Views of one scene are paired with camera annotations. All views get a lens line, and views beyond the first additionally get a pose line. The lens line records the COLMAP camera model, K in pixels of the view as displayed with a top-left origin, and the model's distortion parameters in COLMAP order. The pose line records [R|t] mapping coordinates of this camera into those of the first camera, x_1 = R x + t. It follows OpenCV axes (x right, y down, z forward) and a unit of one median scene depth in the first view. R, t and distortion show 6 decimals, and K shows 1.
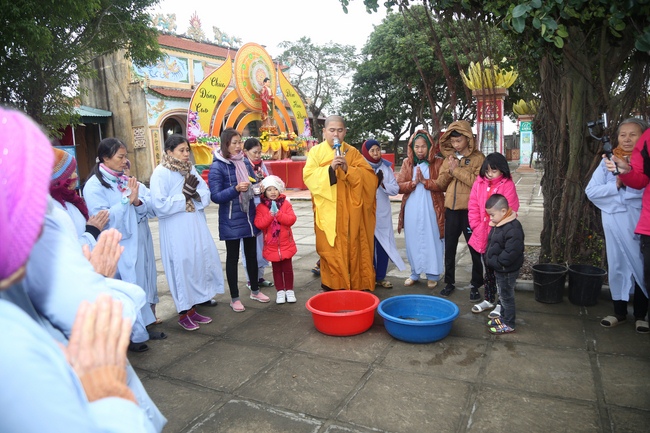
lens RADIAL K [[441.1, 0, 325.0], [0, 441.1, 216.5], [0, 0, 1]] dist [-0.028162, -0.000280]
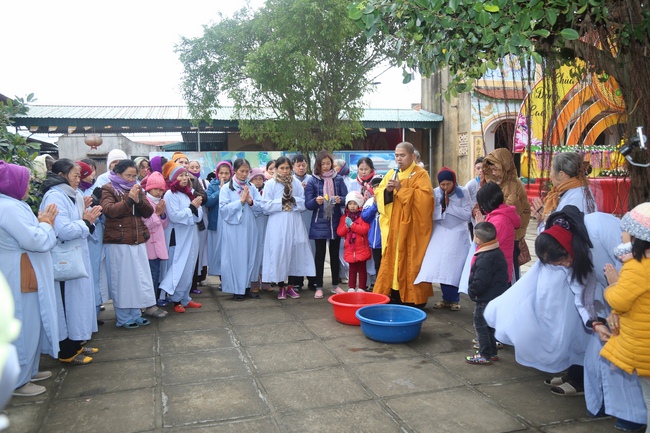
lens RADIAL K [[526.2, 0, 312.4], [0, 526.2, 215.5], [0, 0, 1]] dist [0.018861, 0.007284]
pose [[0.733180, 0.109641, -0.671138, 0.107892], [-0.135346, 0.990700, 0.013989, -0.004595], [0.666430, 0.080580, 0.741201, -0.020276]]
